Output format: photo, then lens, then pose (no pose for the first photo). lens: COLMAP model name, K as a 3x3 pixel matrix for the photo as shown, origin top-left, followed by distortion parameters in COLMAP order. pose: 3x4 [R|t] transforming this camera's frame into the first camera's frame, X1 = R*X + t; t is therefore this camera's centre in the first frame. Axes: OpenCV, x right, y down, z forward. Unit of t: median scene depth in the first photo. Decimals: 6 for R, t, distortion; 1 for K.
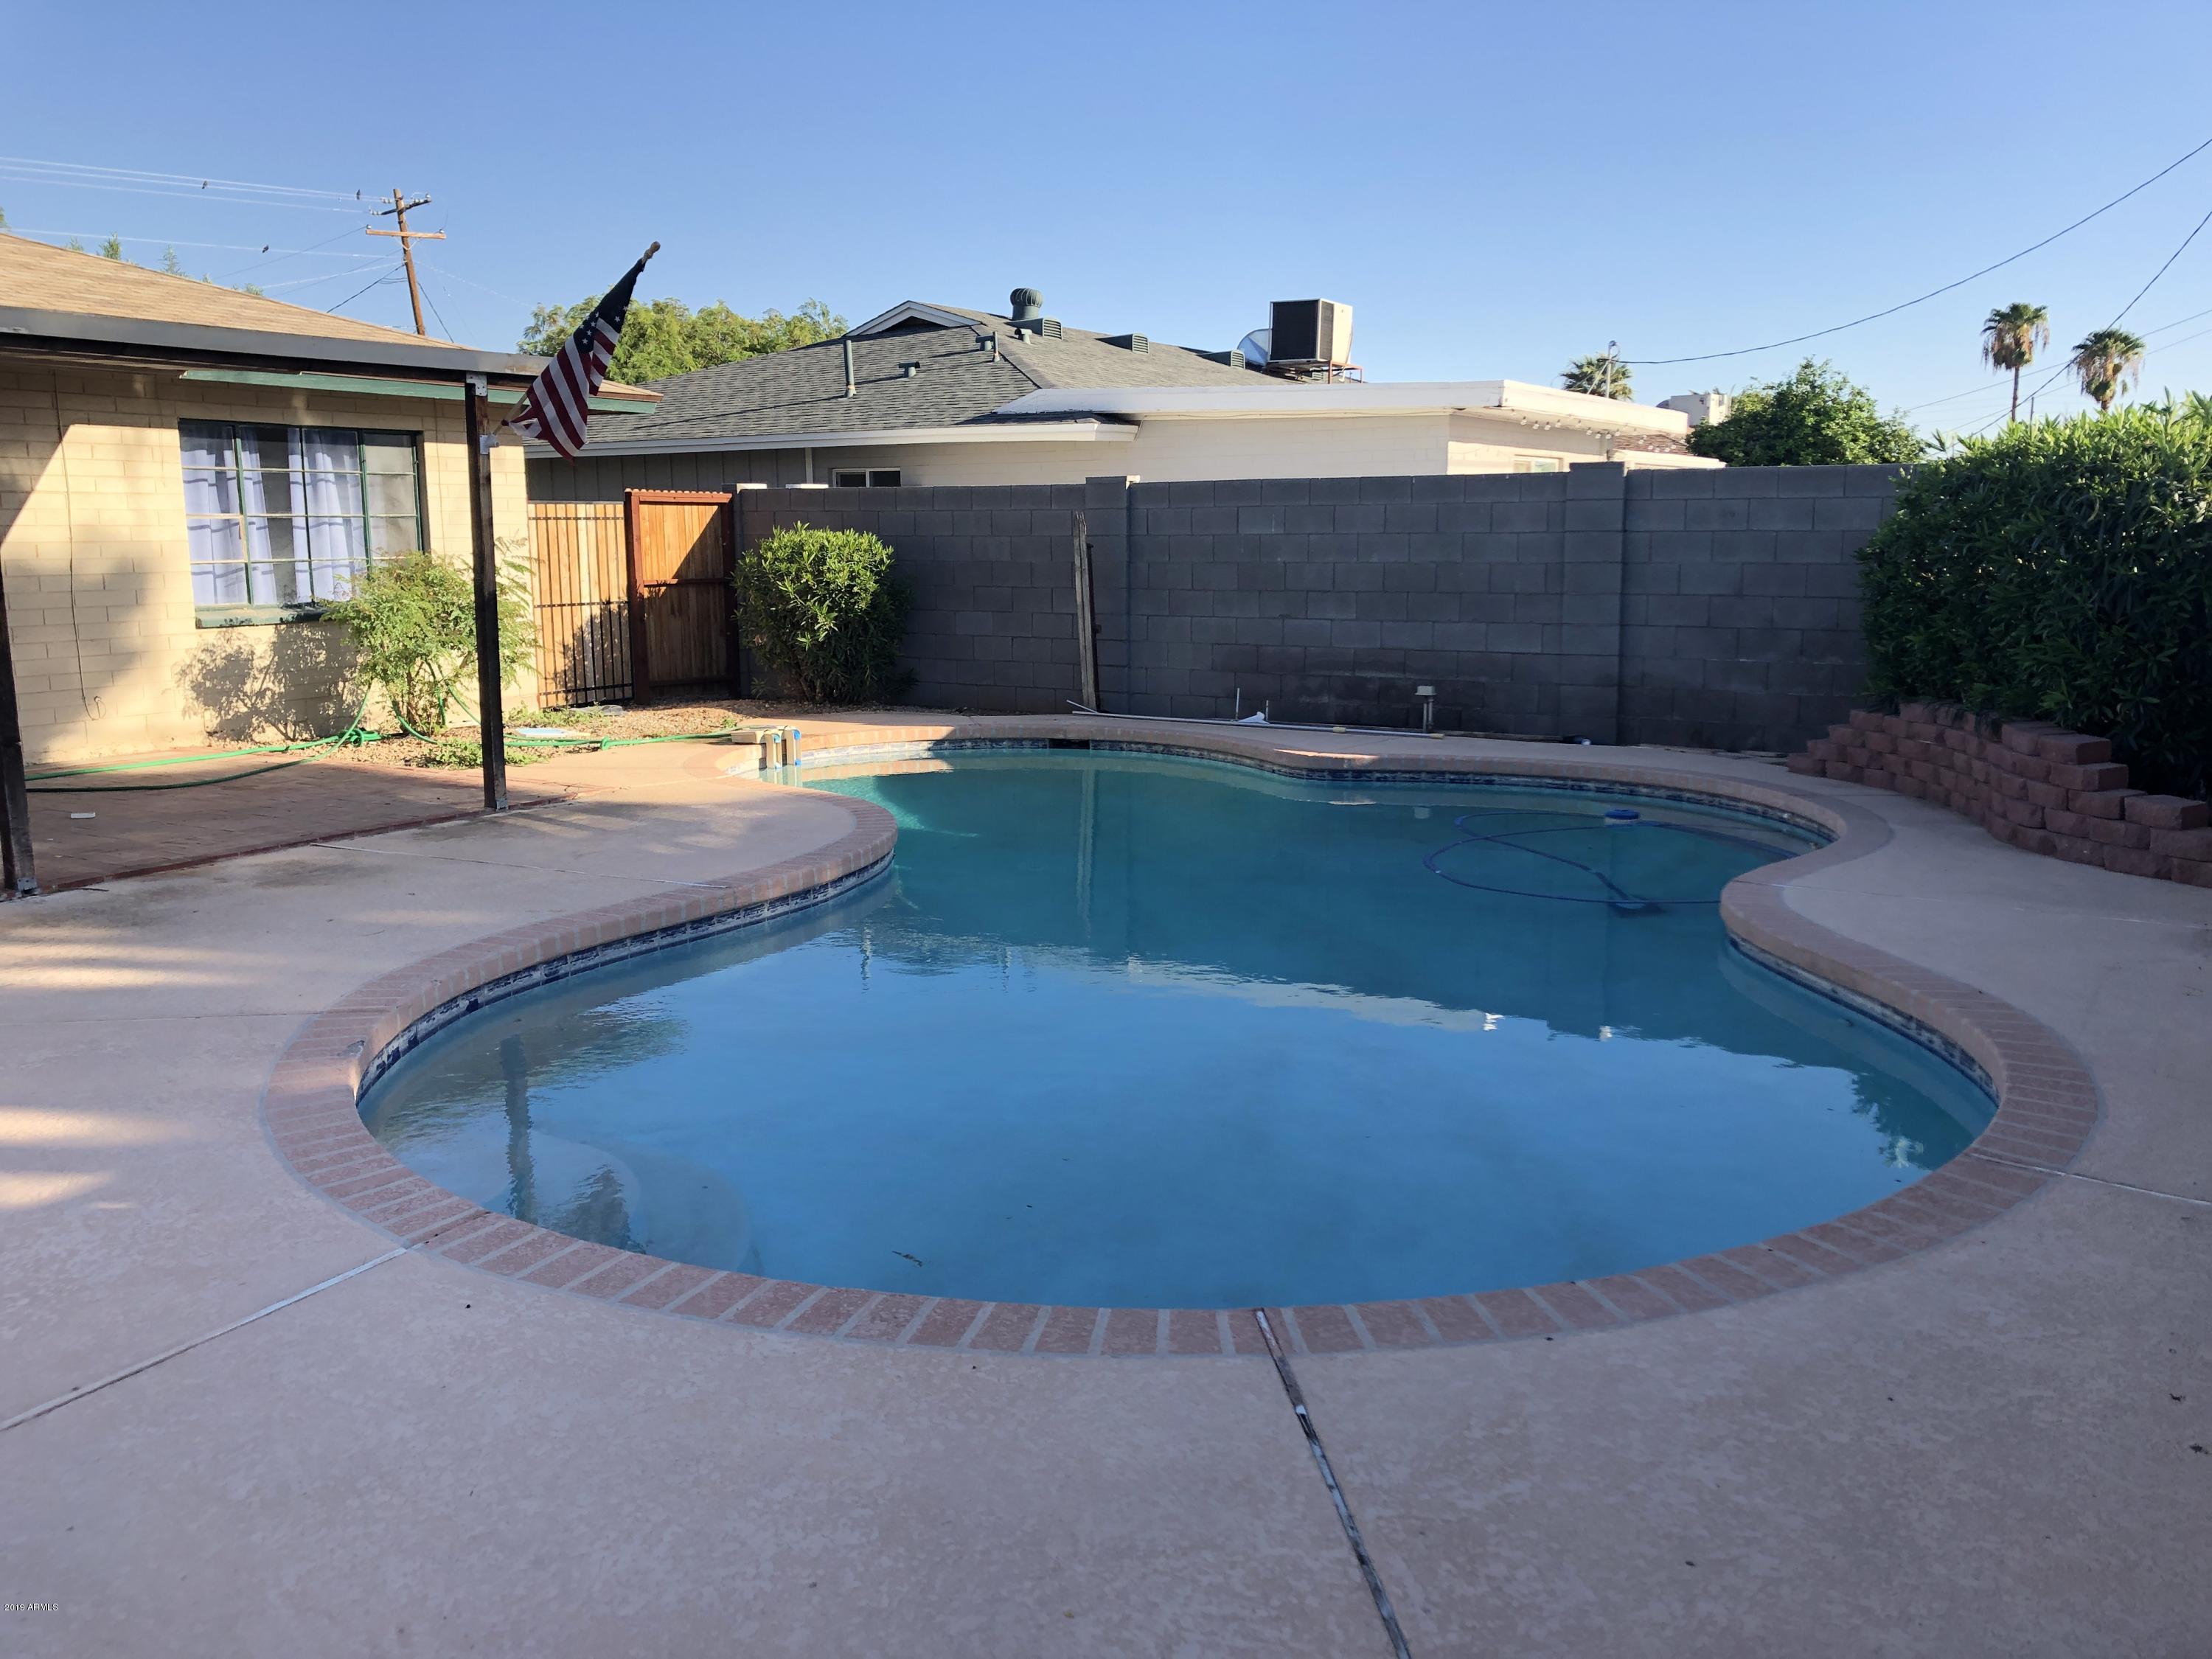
lens RADIAL K [[1974.4, 0, 1106.0], [0, 1974.4, 829.5], [0, 0, 1]] dist [0.005557, 0.002392]
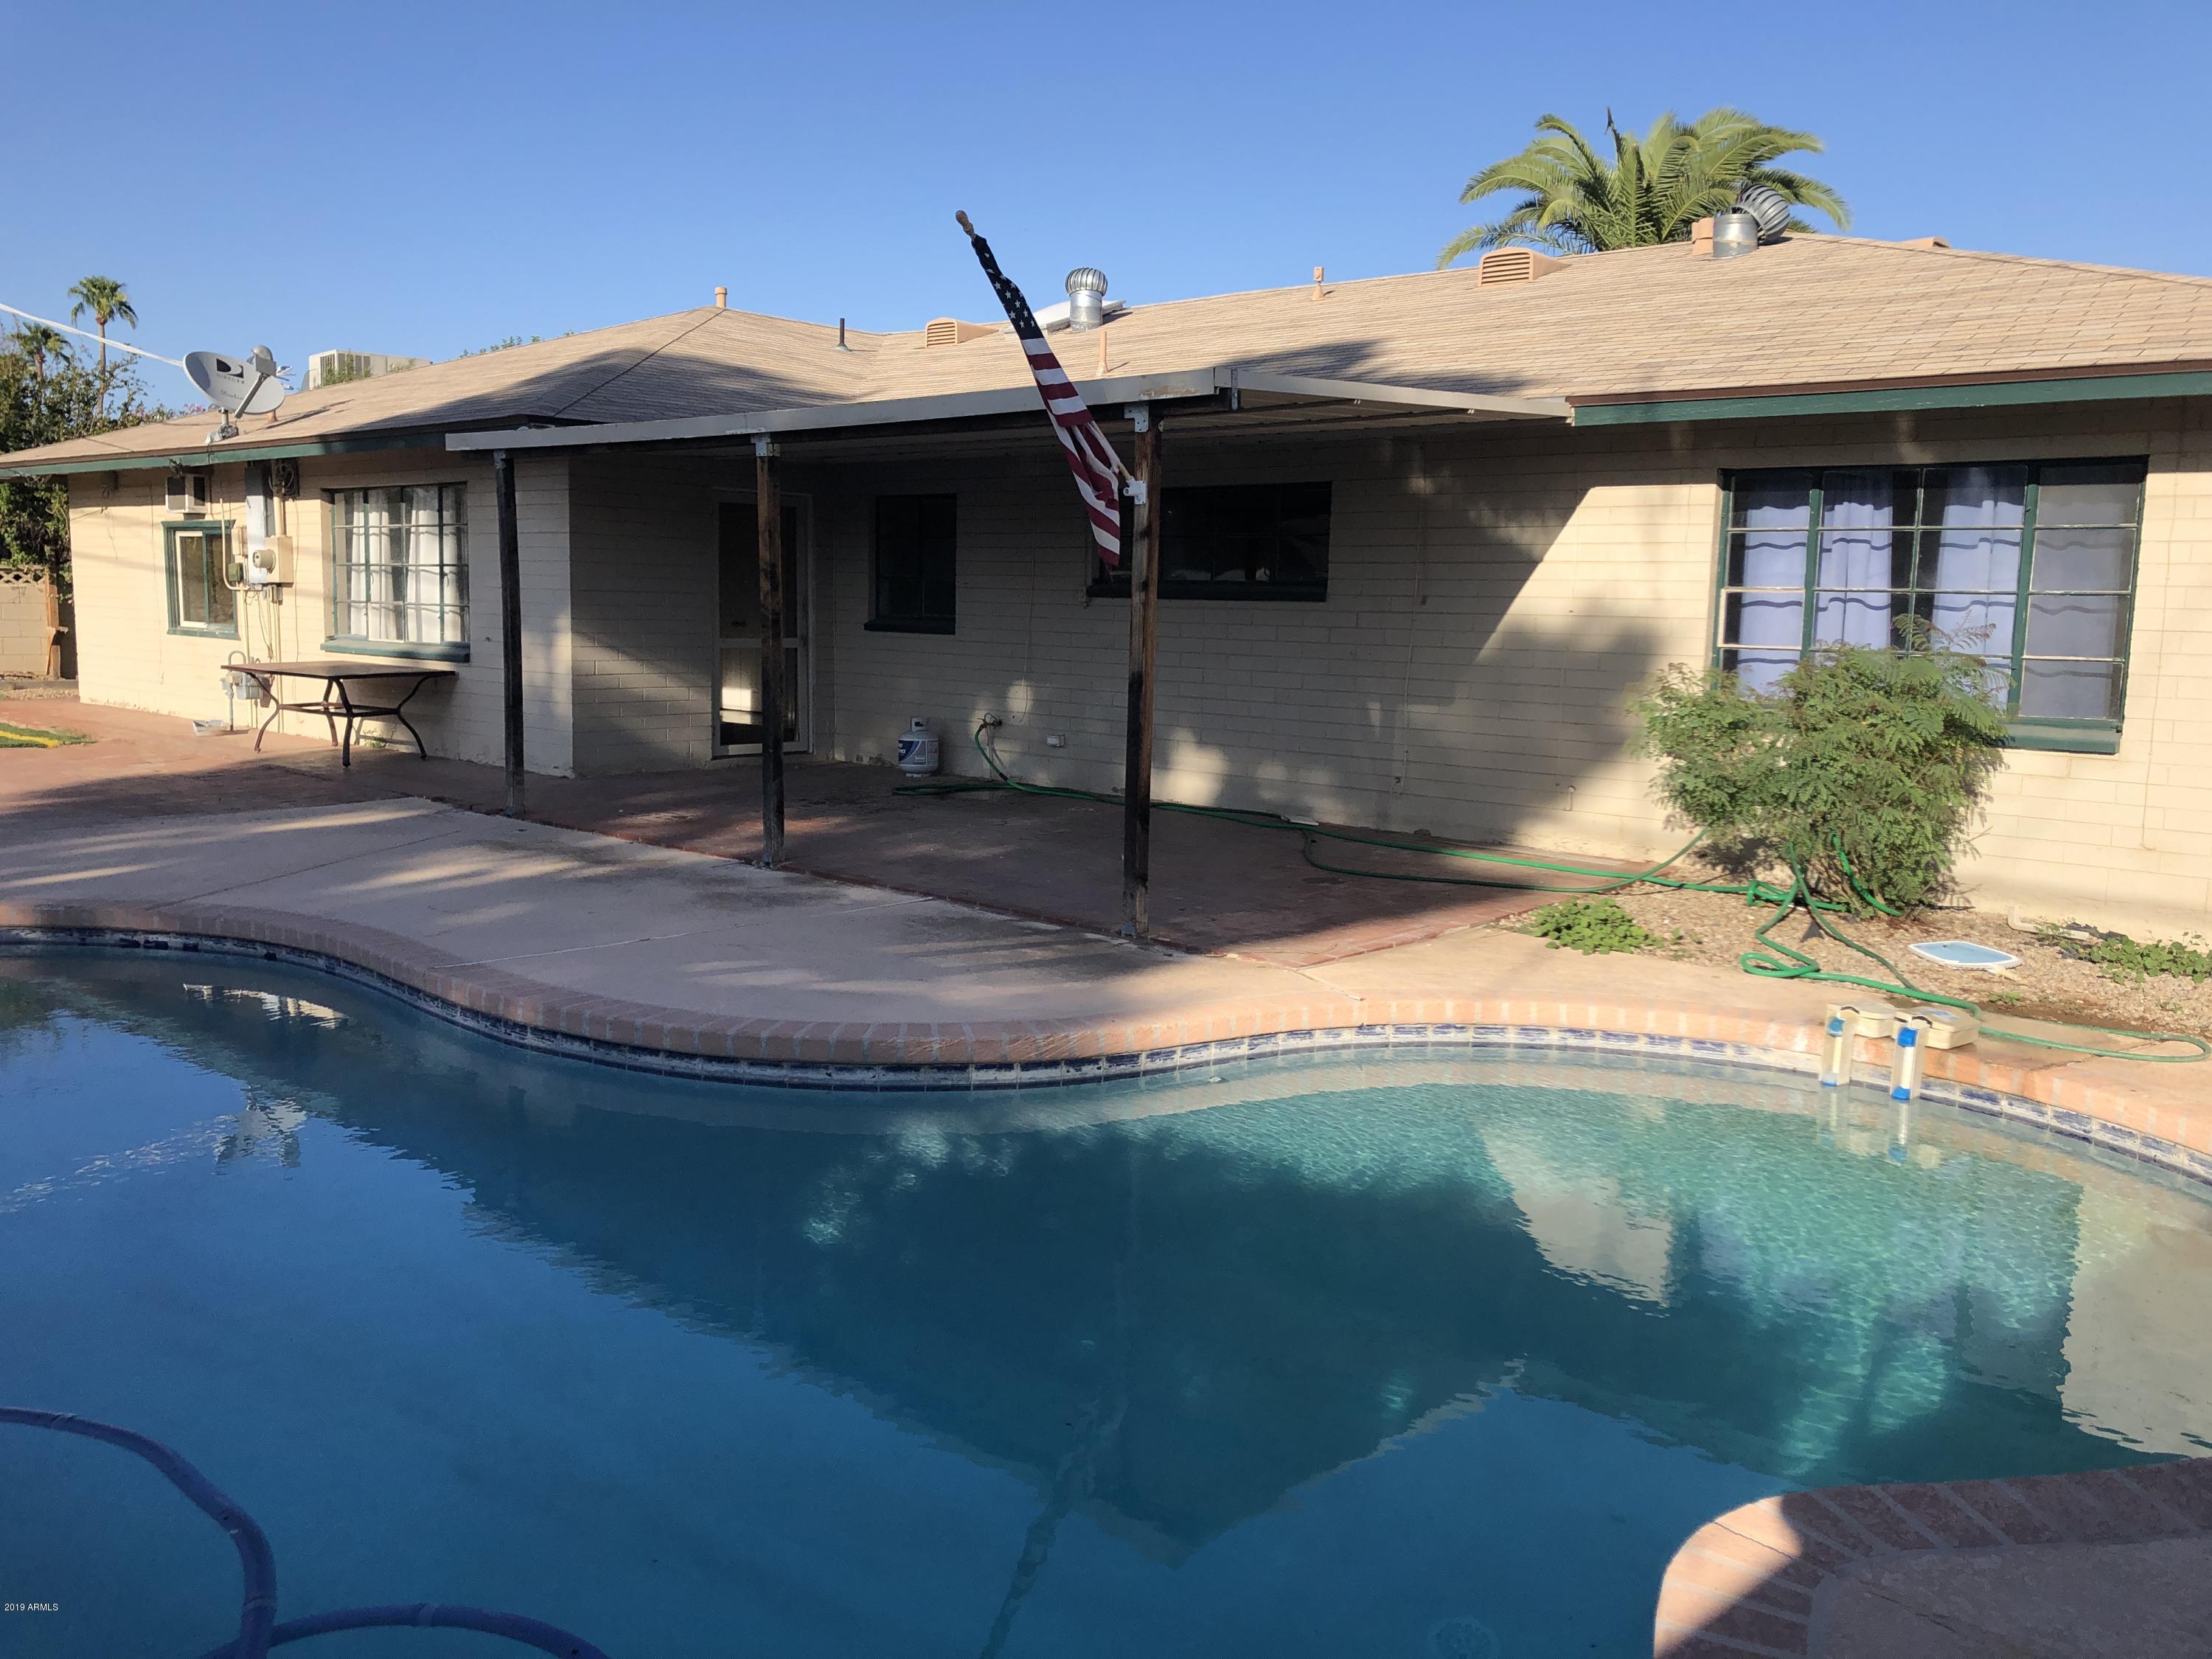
lens RADIAL K [[1838.6, 0, 1106.0], [0, 1838.6, 829.5], [0, 0, 1]] dist [0.137076, -0.002330]
pose [[-0.276441, 0.132916, -0.951795, 0.379426], [-0.172122, 0.967528, 0.185105, -0.173409], [0.945492, 0.214995, -0.244586, 1.039222]]
